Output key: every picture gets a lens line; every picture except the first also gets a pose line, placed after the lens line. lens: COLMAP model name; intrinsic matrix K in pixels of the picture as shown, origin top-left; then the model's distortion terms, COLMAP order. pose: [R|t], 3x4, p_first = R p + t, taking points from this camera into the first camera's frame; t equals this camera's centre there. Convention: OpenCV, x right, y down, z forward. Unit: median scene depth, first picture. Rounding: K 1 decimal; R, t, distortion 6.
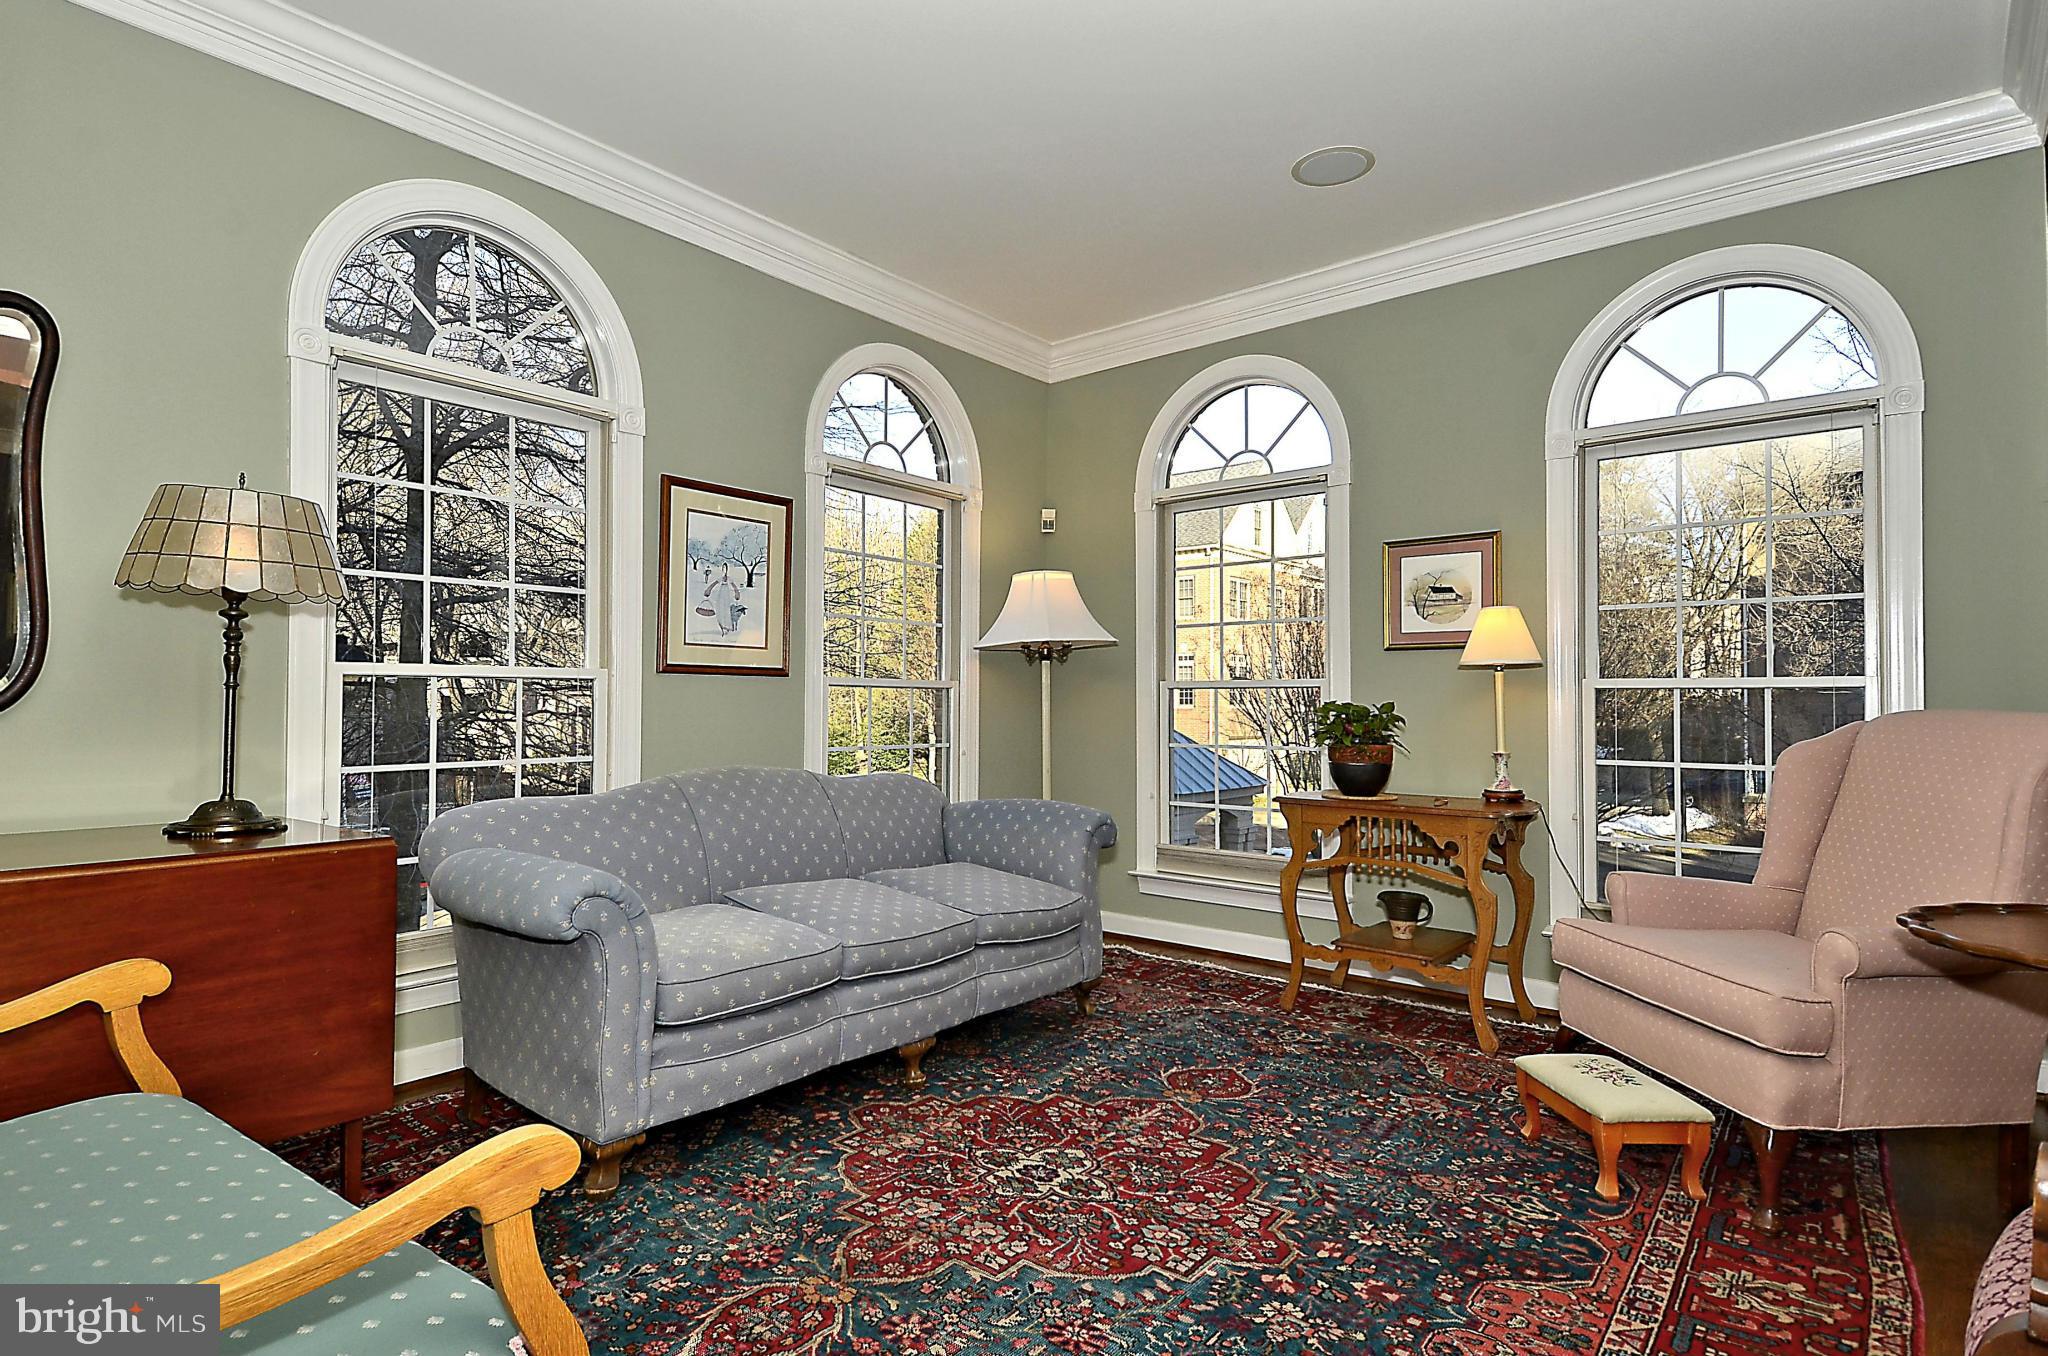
lens RADIAL K [[1069.4, 0, 1024.0], [0, 1069.4, 678.0], [0, 0, 1]] dist [0.062745, -0.047005]
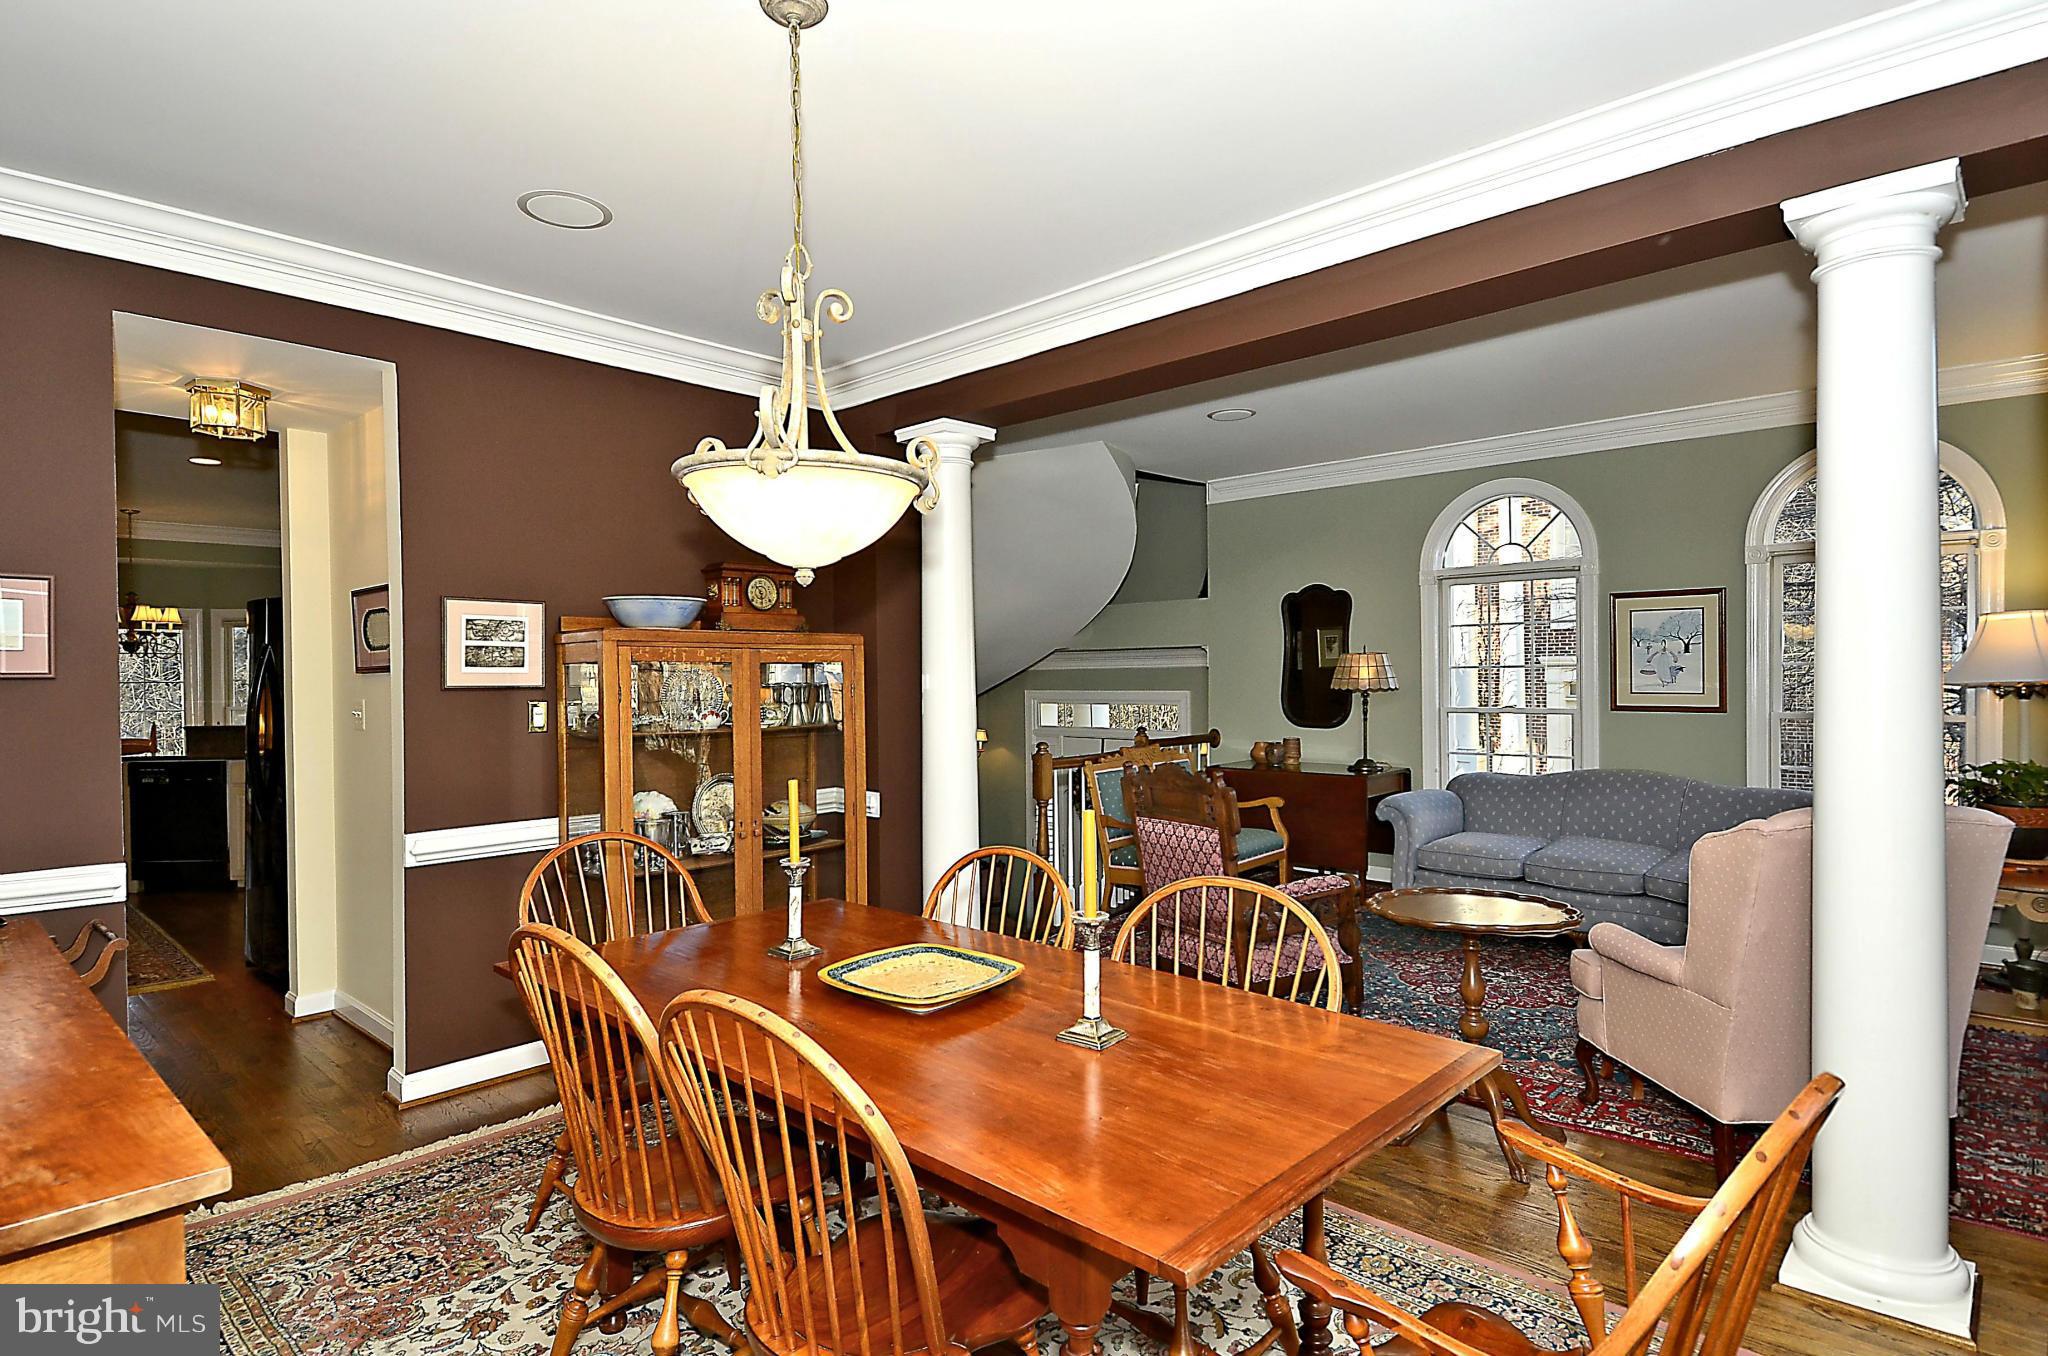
lens RADIAL K [[1069.4, 0, 1024.0], [0, 1069.4, 678.0], [0, 0, 1]] dist [0.062745, -0.047005]
pose [[-0.059617, -0.000064, -0.998221, 1.340021], [0.029963, 0.999549, -0.001854, -0.076498], [0.997772, -0.030020, -0.059588, 0.170059]]
